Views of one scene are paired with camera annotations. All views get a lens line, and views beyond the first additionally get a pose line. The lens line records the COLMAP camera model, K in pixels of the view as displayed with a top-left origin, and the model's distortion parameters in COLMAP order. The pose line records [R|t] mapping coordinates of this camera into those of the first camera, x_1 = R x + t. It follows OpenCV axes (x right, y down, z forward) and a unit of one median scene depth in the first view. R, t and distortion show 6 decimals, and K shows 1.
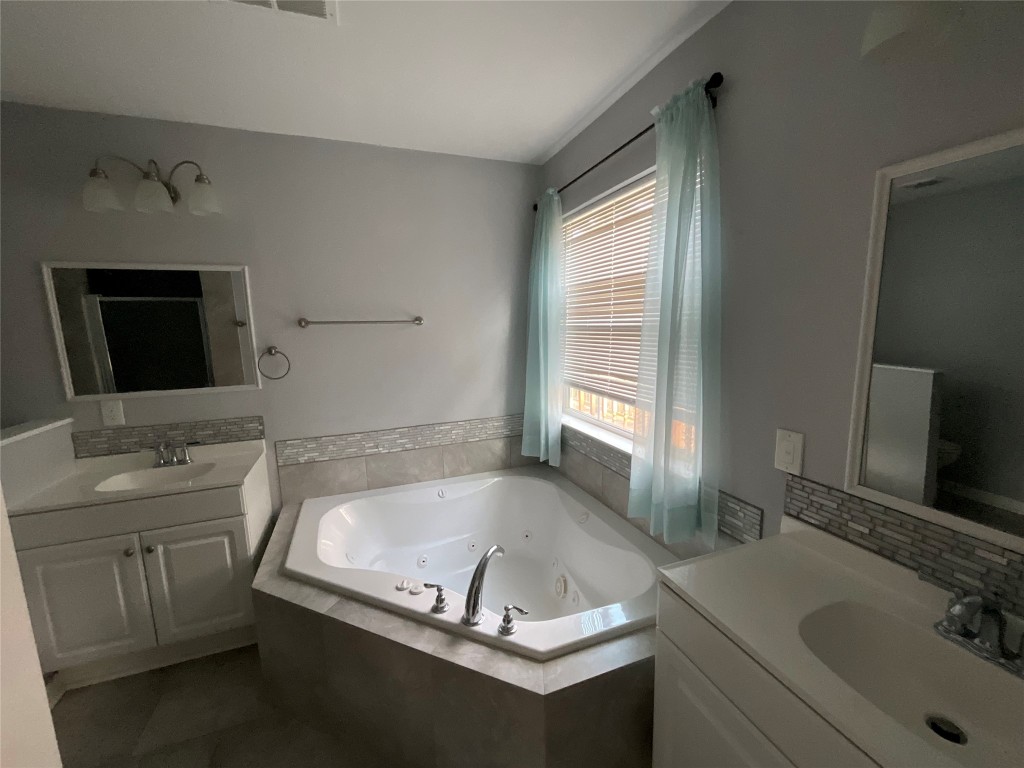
lens RADIAL K [[412.1, 0, 512.0], [0, 412.1, 384.0], [0, 0, 1]] dist [0.002785, -0.001998]
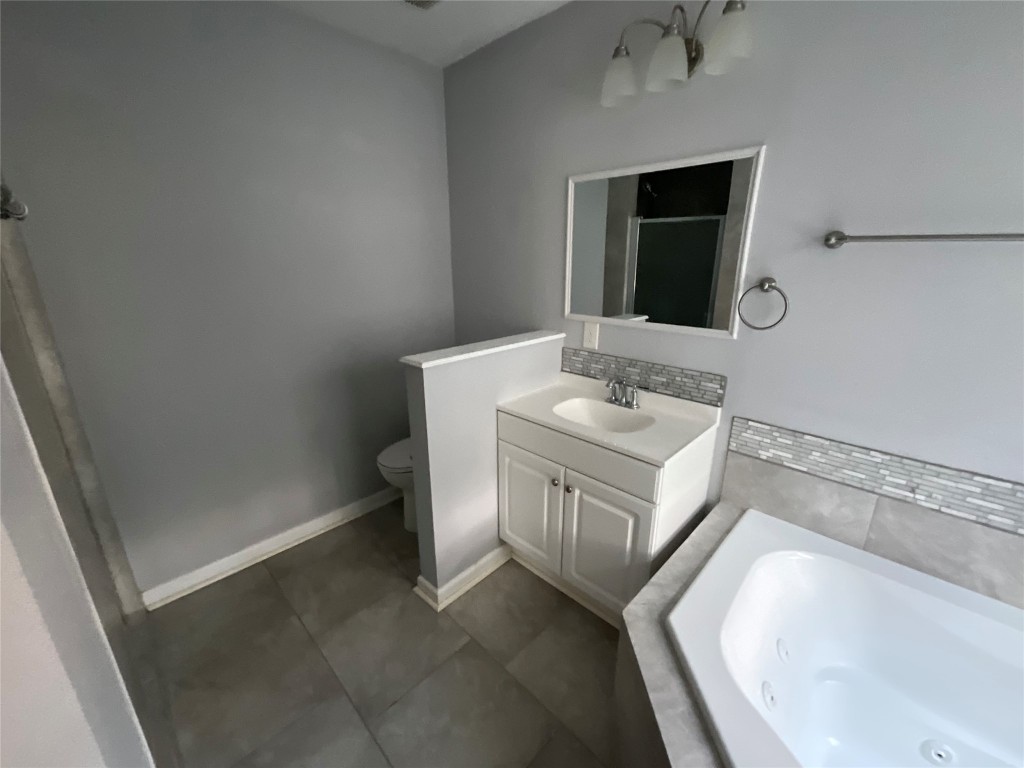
lens RADIAL K [[412.1, 0, 512.0], [0, 412.1, 384.0], [0, 0, 1]] dist [0.002785, -0.001998]
pose [[0.413865, 0.290400, -0.862777, -0.142173], [-0.143162, 0.956723, 0.253348, -0.037858], [0.899011, 0.018665, 0.437529, 0.356903]]
